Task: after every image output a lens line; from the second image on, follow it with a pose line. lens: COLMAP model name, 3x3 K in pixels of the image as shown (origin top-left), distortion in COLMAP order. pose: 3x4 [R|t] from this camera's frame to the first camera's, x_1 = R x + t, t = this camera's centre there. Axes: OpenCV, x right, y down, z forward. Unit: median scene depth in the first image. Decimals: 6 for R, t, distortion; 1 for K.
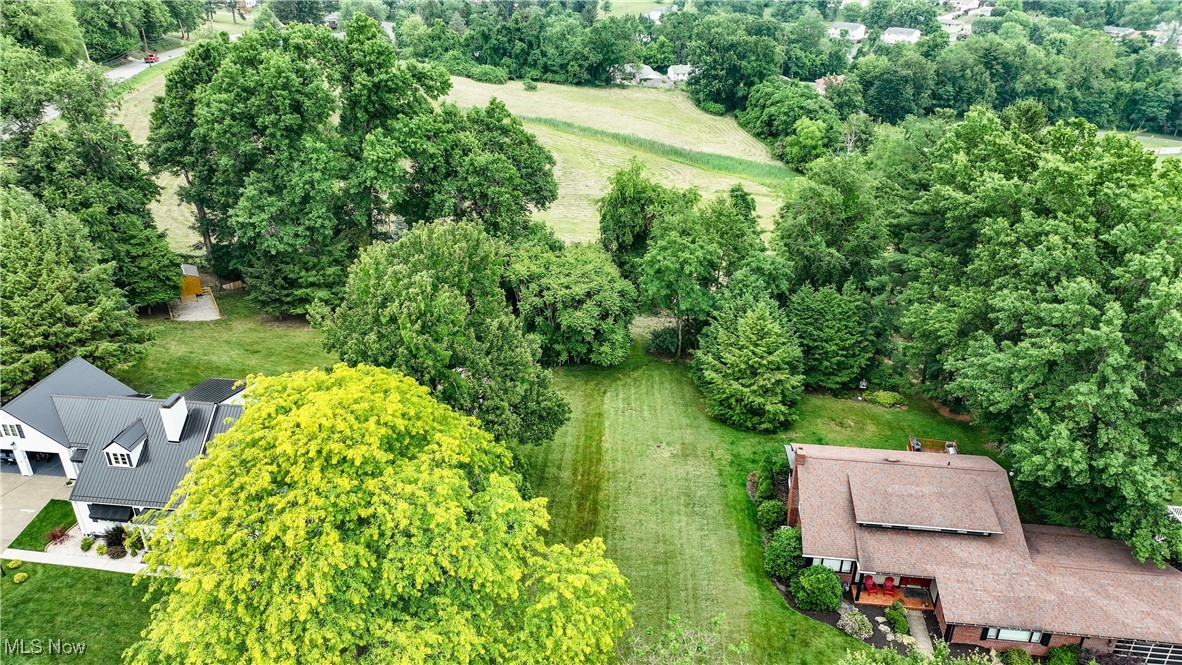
lens RADIAL K [[819.3, 0, 589.3], [0, 819.3, 330.9], [0, 0, 1]] dist [-0.003935, 0.005591]
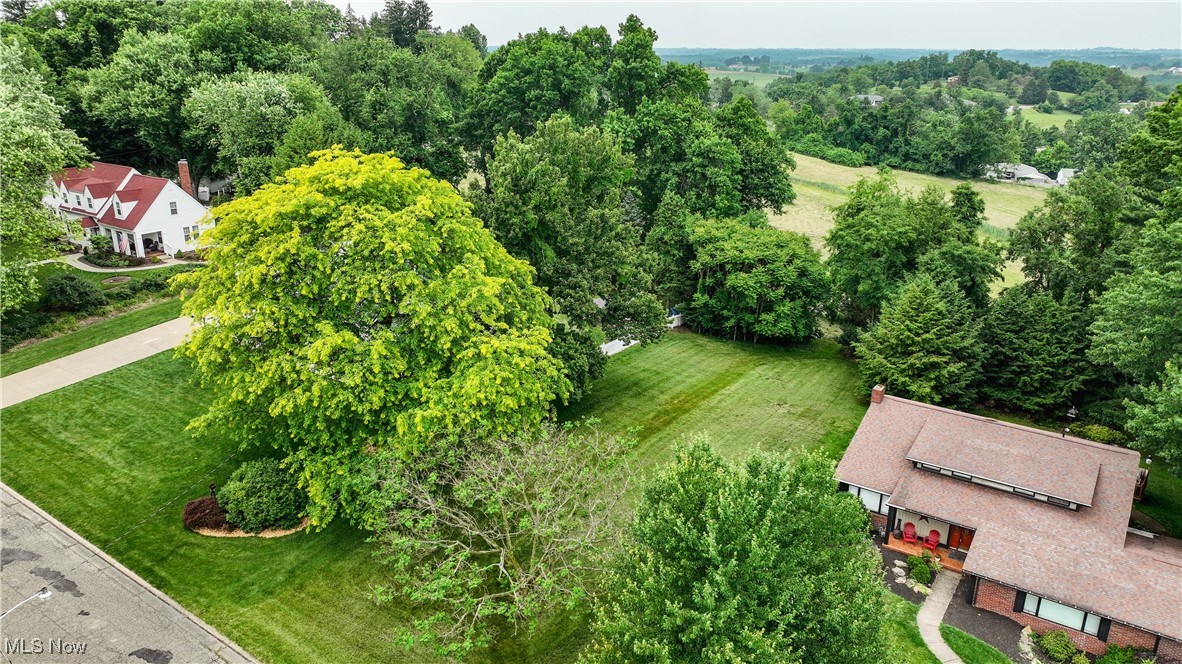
lens RADIAL K [[819.3, 0, 587.9], [0, 819.3, 329.5], [0, 0, 1]] dist [-0.003935, 0.005591]
pose [[0.888122, 0.156066, -0.432299, 0.218926], [-0.212046, 0.973631, -0.084135, 0.141287], [0.407769, 0.166389, 0.897797, 0.035331]]
